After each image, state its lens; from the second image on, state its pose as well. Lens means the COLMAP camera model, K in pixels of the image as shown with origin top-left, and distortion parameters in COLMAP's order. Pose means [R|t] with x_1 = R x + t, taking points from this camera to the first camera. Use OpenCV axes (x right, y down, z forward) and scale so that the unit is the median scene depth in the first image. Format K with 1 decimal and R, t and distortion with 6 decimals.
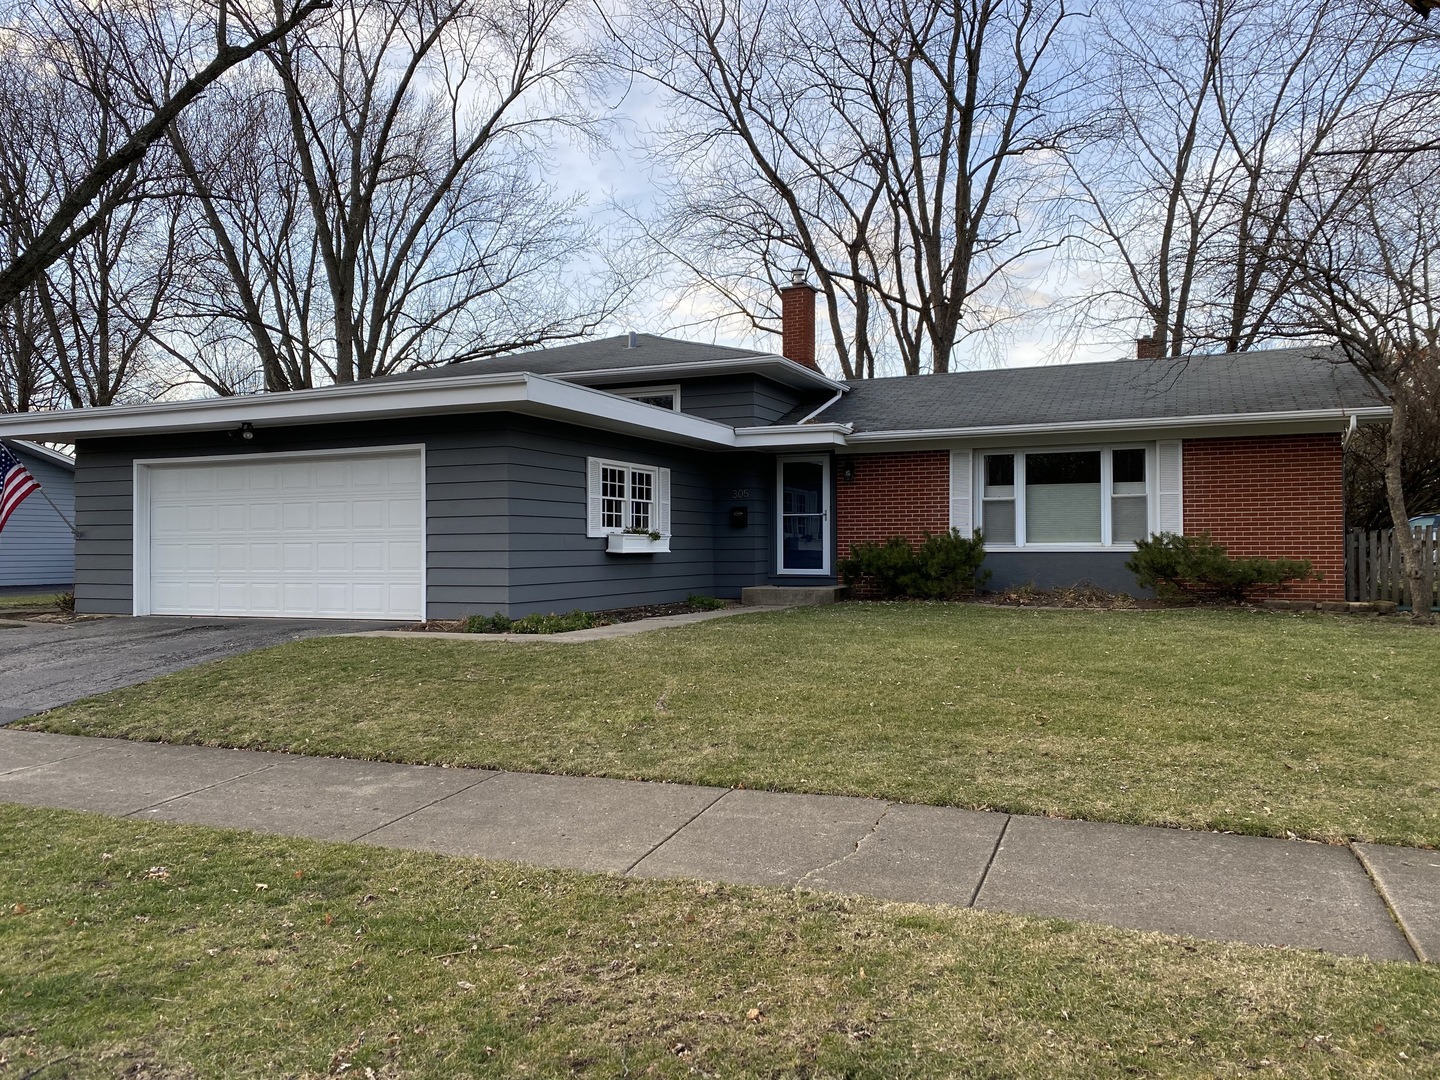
lens RADIAL K [[1087.2, 0, 718.0], [0, 1087.2, 541.1], [0, 0, 1]] dist [0.063087, -0.060501]
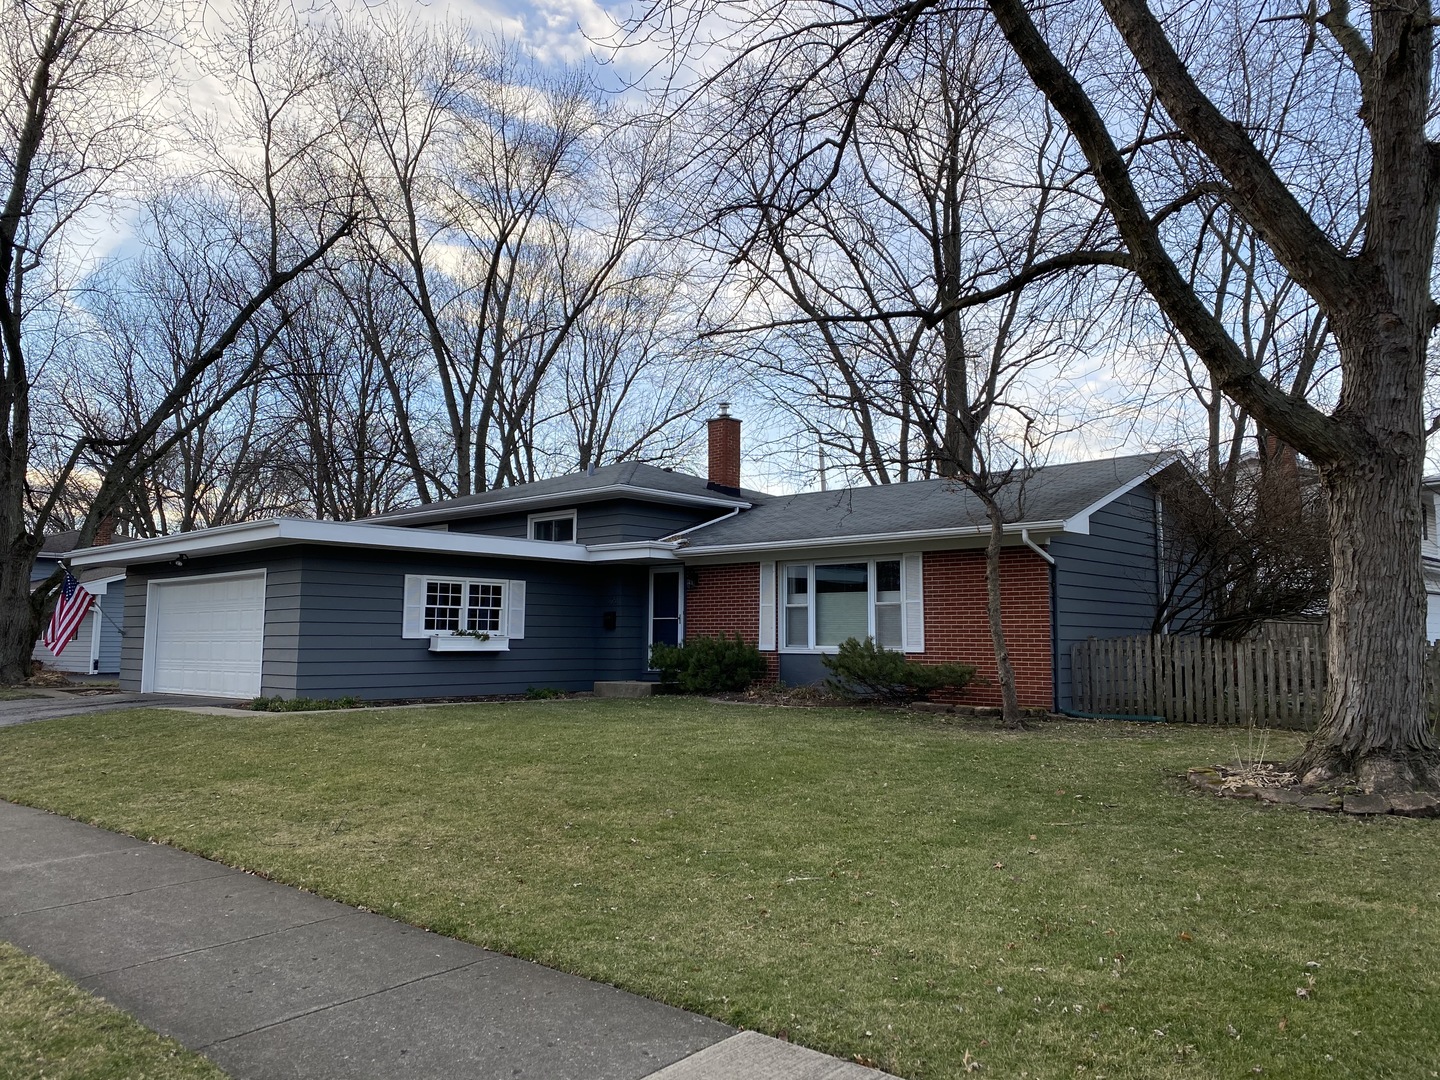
lens RADIAL K [[1087.2, 0, 718.7], [0, 1087.2, 537.1], [0, 0, 1]] dist [0.063087, -0.060501]
pose [[0.945377, -0.020702, -0.325320, 0.583037], [-0.009213, 0.995886, -0.090147, -0.008402], [0.325848, 0.088220, 0.941297, -0.079365]]
